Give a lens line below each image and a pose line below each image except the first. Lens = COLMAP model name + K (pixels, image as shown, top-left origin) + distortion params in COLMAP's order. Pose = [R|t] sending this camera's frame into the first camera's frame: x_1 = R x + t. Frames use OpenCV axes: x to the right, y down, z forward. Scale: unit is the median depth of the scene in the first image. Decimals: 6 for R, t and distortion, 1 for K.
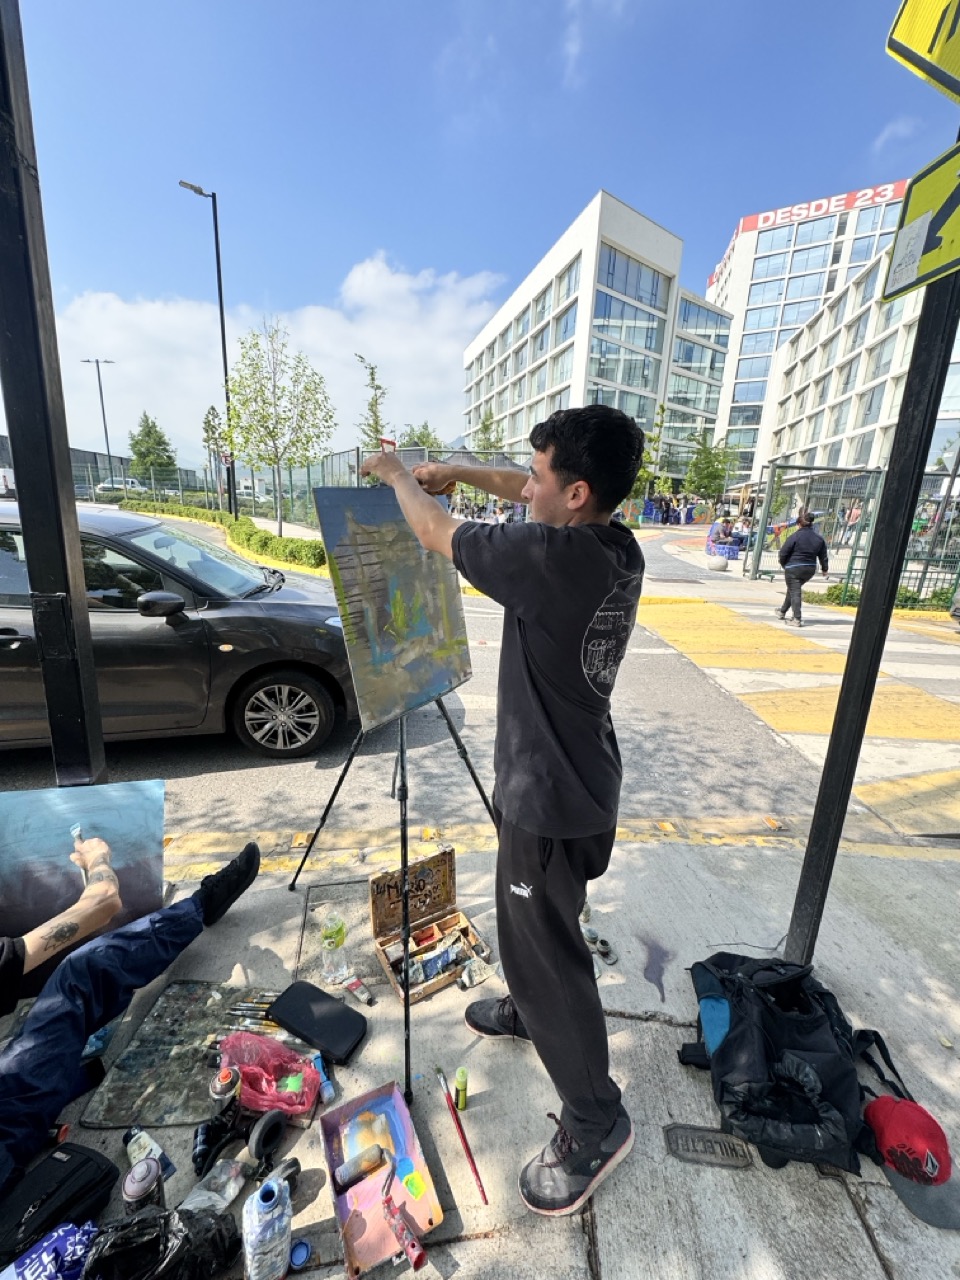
lens RADIAL K [[510.7, 0, 479.6], [0, 510.7, 634.2], [0, 0, 1]] dist [0.000939, -0.000270]
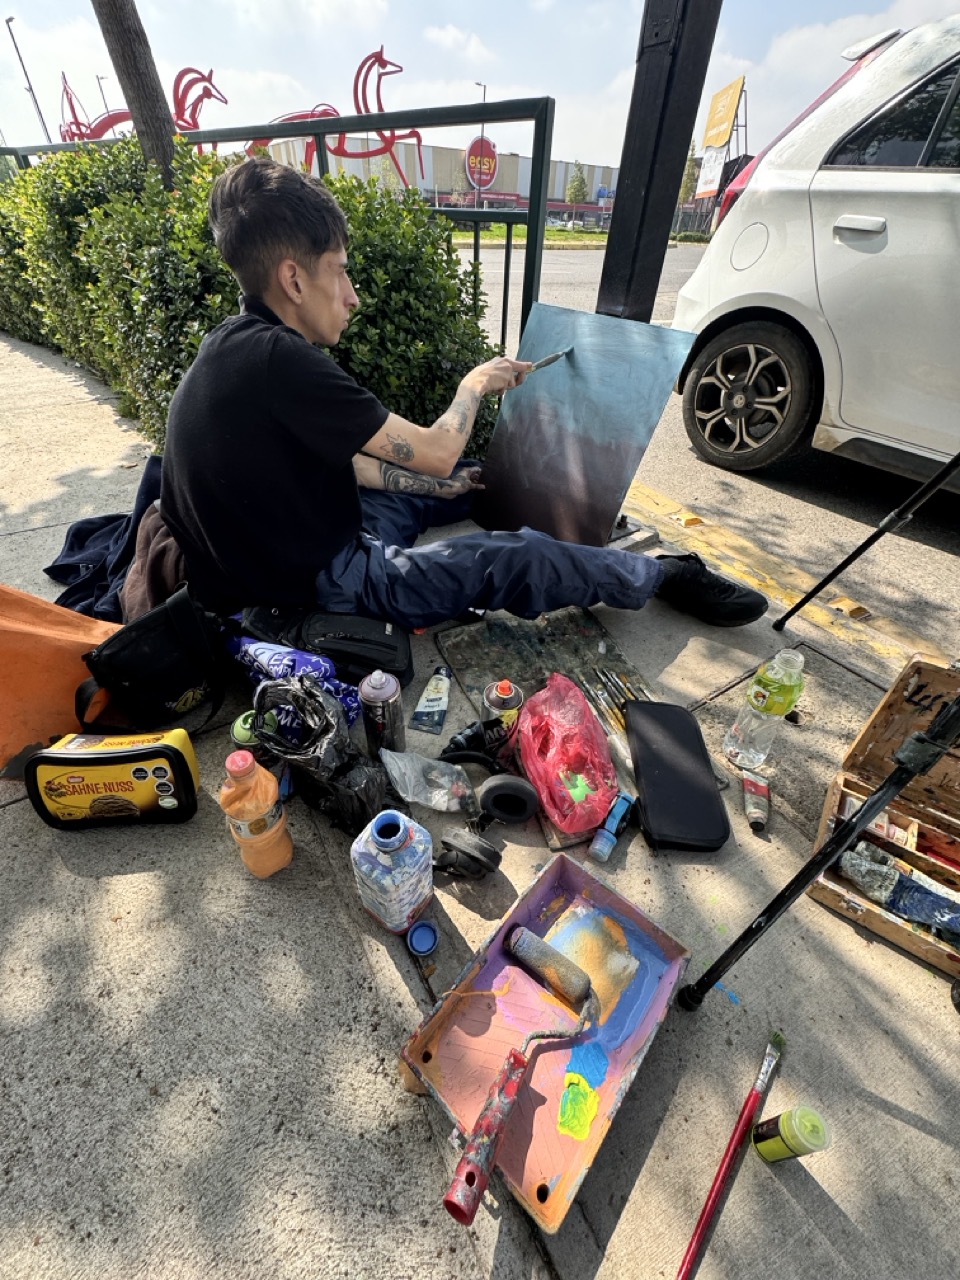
lens RADIAL K [[510.7, 0, 484.5], [0, 510.7, 638.3], [0, 0, 1]] dist [0.000939, -0.000270]
pose [[0.368835, 0.557267, -0.743918, -0.038431], [-0.246934, 0.830333, 0.499570, 0.391493], [0.896094, -0.000560, 0.443864, 0.552260]]
